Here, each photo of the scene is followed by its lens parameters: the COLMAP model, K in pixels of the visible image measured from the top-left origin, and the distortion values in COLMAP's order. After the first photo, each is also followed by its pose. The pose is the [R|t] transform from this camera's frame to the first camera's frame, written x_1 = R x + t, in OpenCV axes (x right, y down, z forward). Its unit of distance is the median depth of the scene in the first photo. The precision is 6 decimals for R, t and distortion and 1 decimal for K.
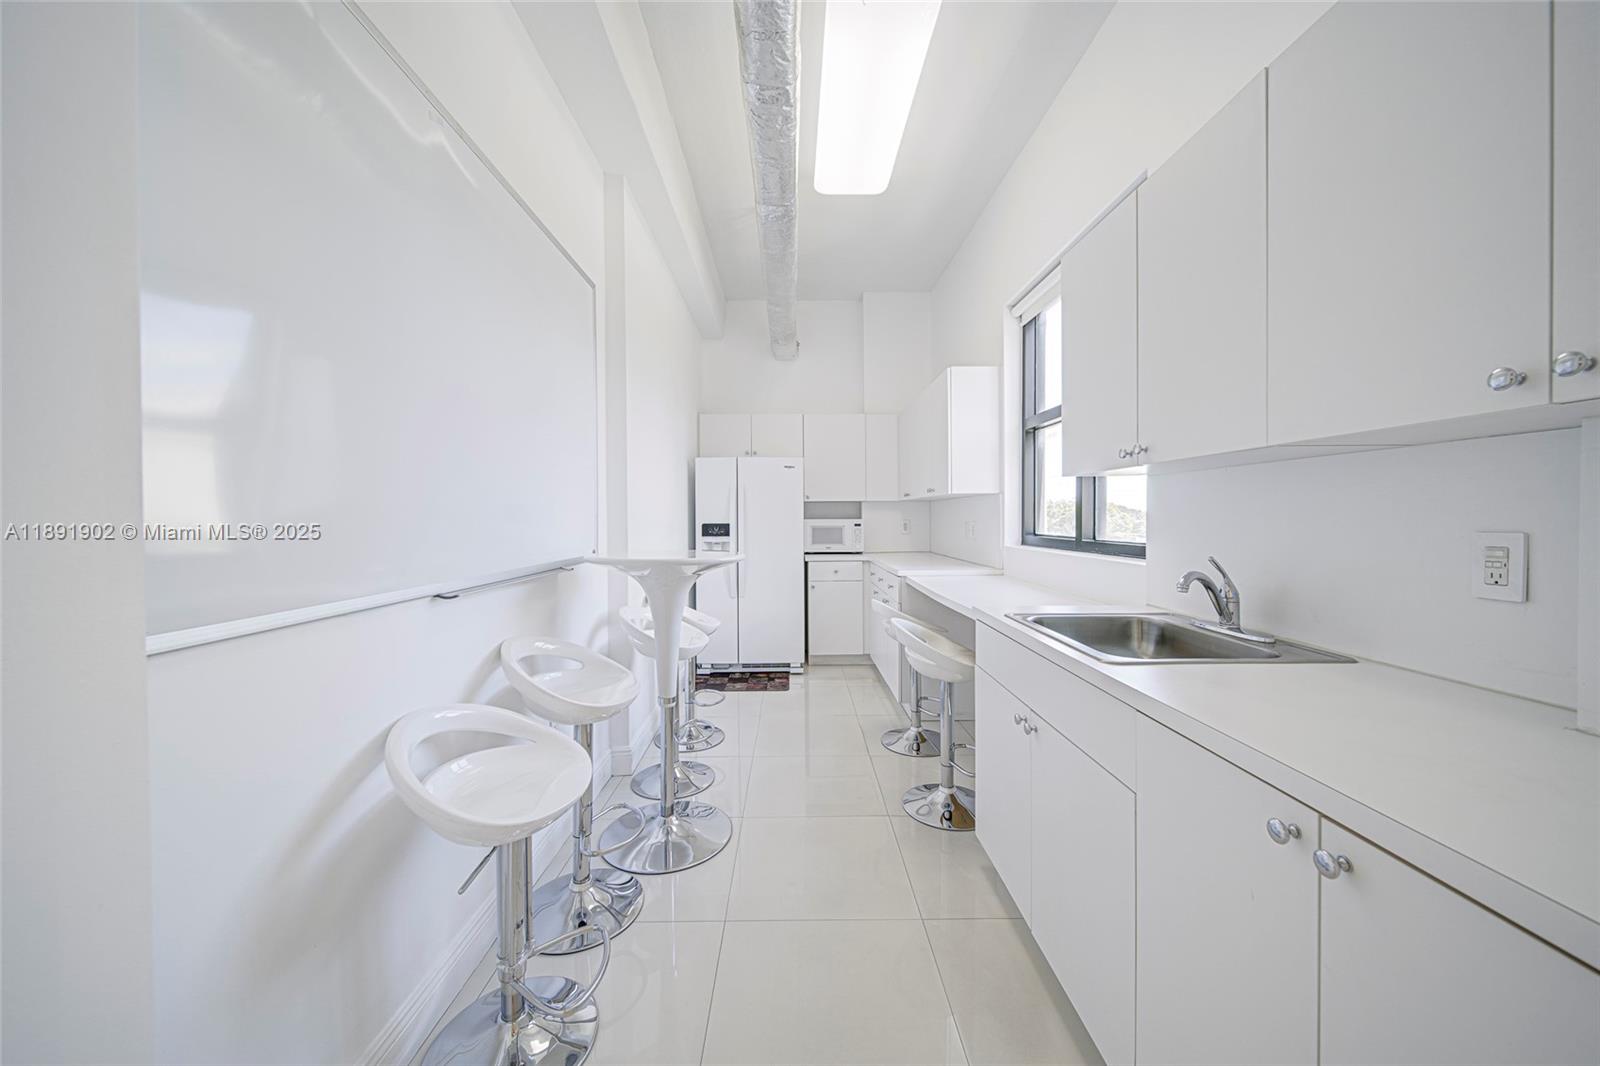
lens RADIAL K [[564.4, 0, 801.2], [0, 564.4, 524.4], [0, 0, 1]] dist [0.001013, 0.000086]
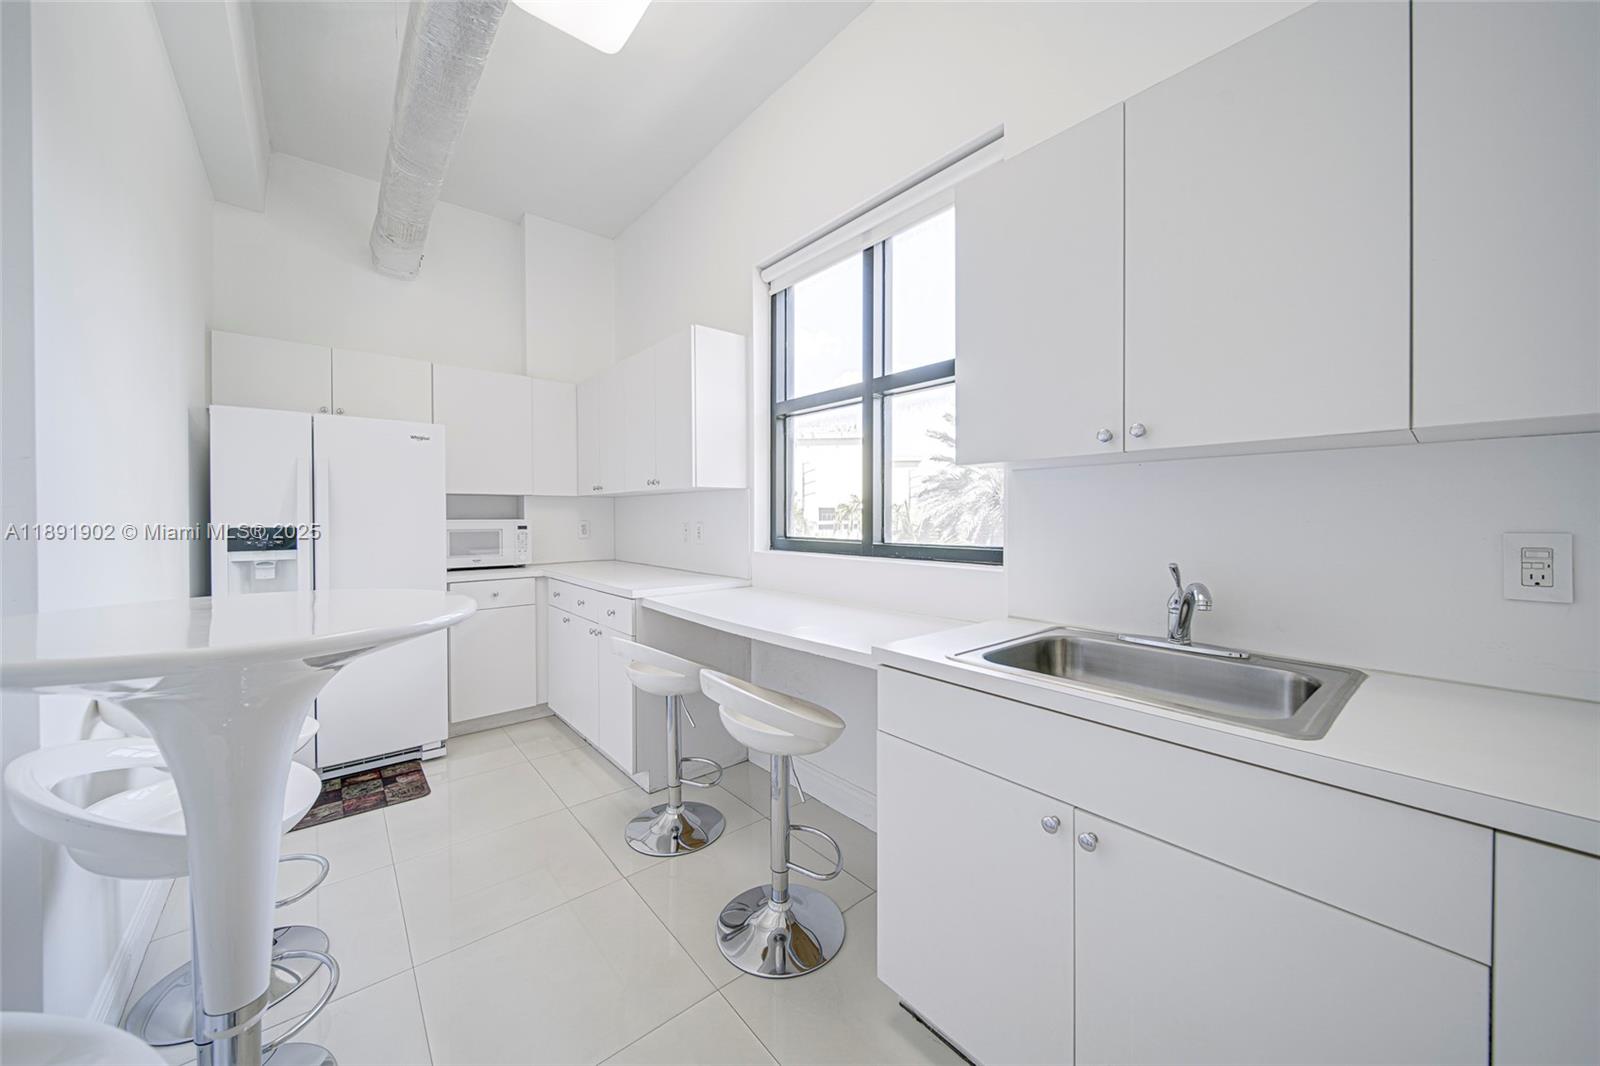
lens RADIAL K [[564.4, 0, 805.3], [0, 564.4, 523.7], [0, 0, 1]] dist [0.001013, 0.000086]
pose [[0.775519, -0.004822, 0.631306, -0.108453], [0.006108, 0.999981, 0.000135, -0.002953], [-0.631295, 0.003751, 0.775534, 0.290133]]
